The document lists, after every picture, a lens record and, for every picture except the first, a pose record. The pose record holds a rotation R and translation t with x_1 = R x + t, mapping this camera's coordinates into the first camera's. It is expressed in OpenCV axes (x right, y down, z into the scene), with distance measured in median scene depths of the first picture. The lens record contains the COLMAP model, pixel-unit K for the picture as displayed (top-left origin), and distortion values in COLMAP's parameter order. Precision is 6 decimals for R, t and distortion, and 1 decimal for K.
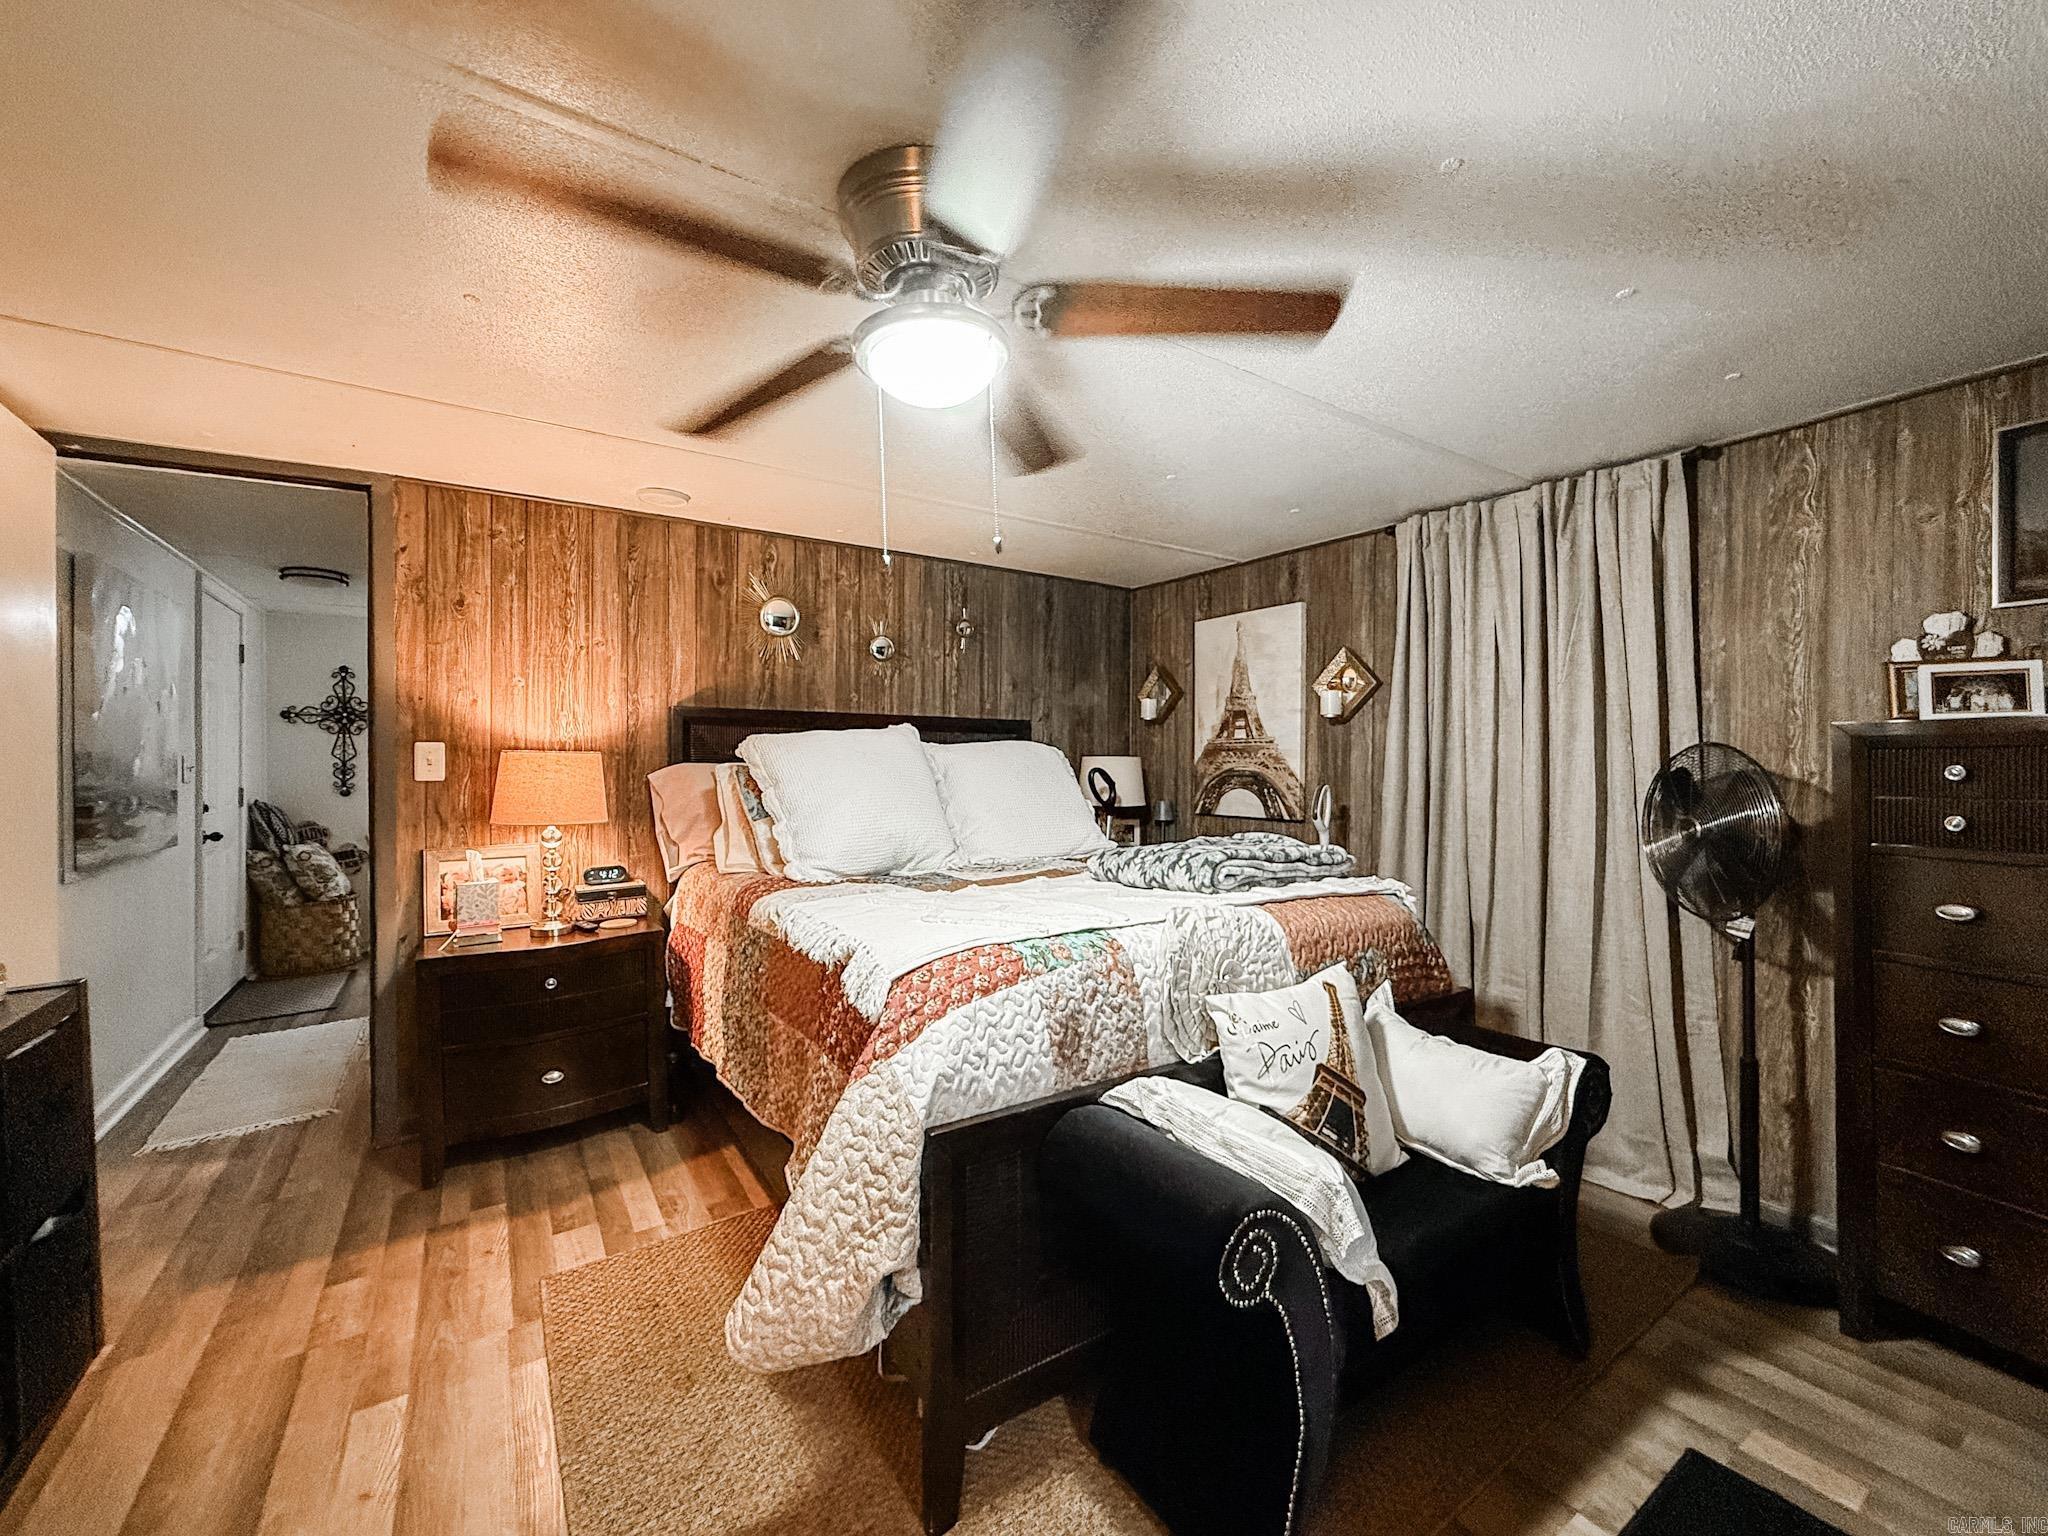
lens RADIAL K [[829.8, 0, 1021.0], [0, 829.8, 764.4], [0, 0, 1]] dist [-0.001318, 0.000306]
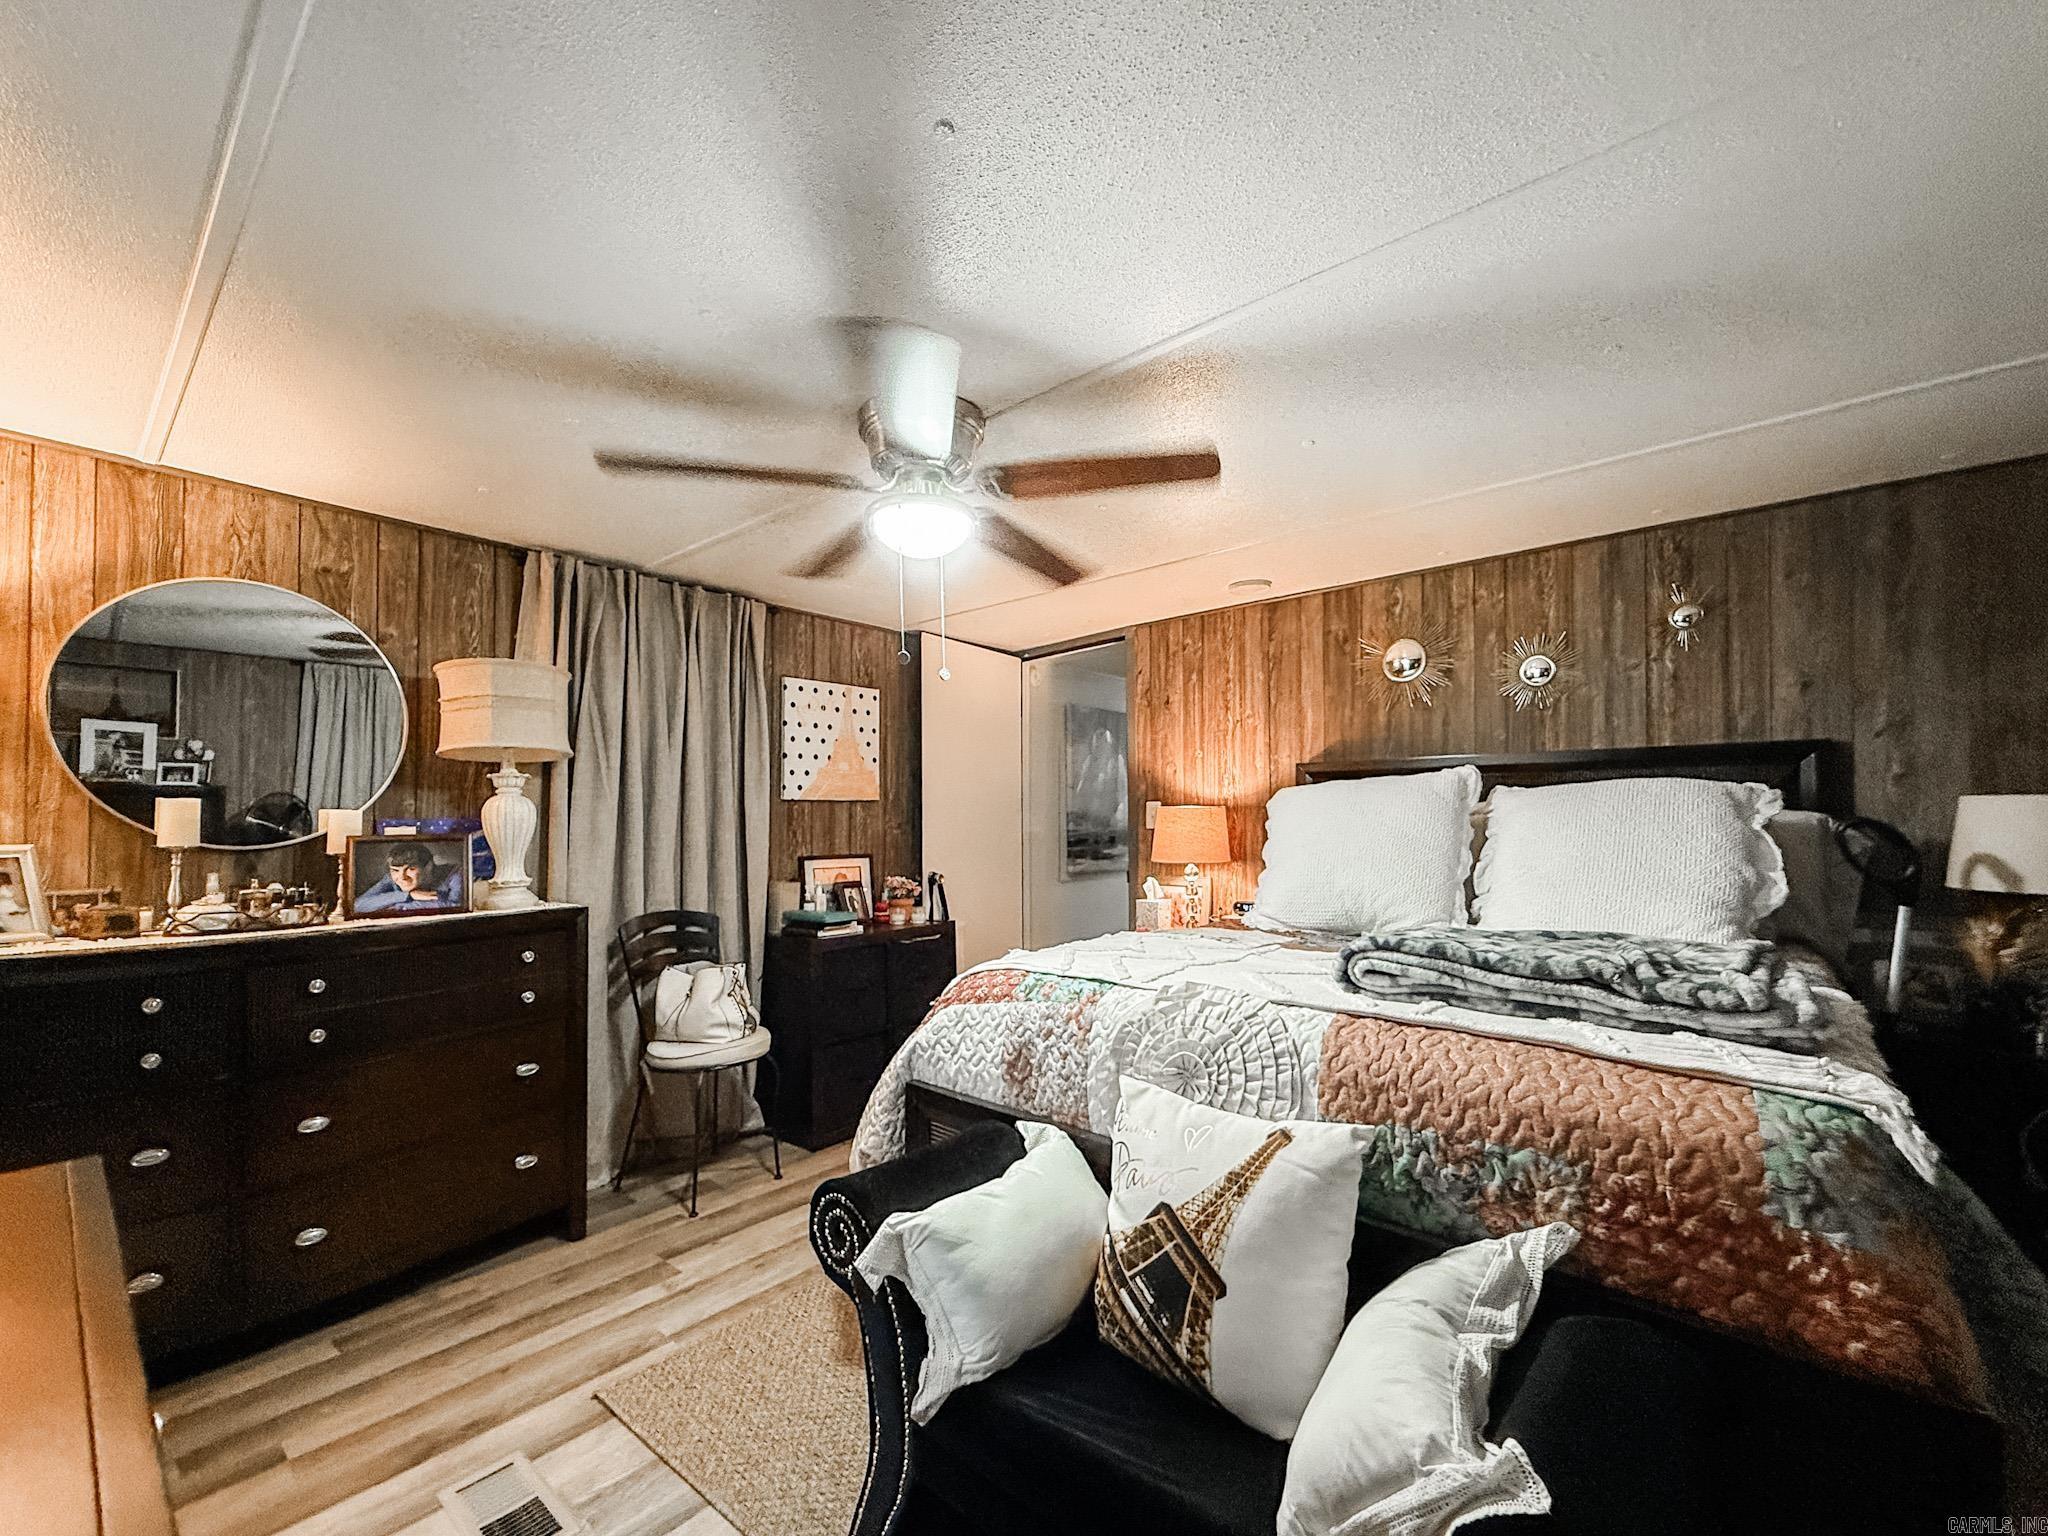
lens RADIAL K [[829.8, 0, 1009.3], [0, 829.8, 800.8], [0, 0, 1]] dist [-0.001318, 0.000306]
pose [[0.265561, -0.023627, -0.963804, 0.590271], [0.006141, 0.999721, -0.022815, 0.002753], [0.964074, 0.000140, 0.265632, 0.361638]]
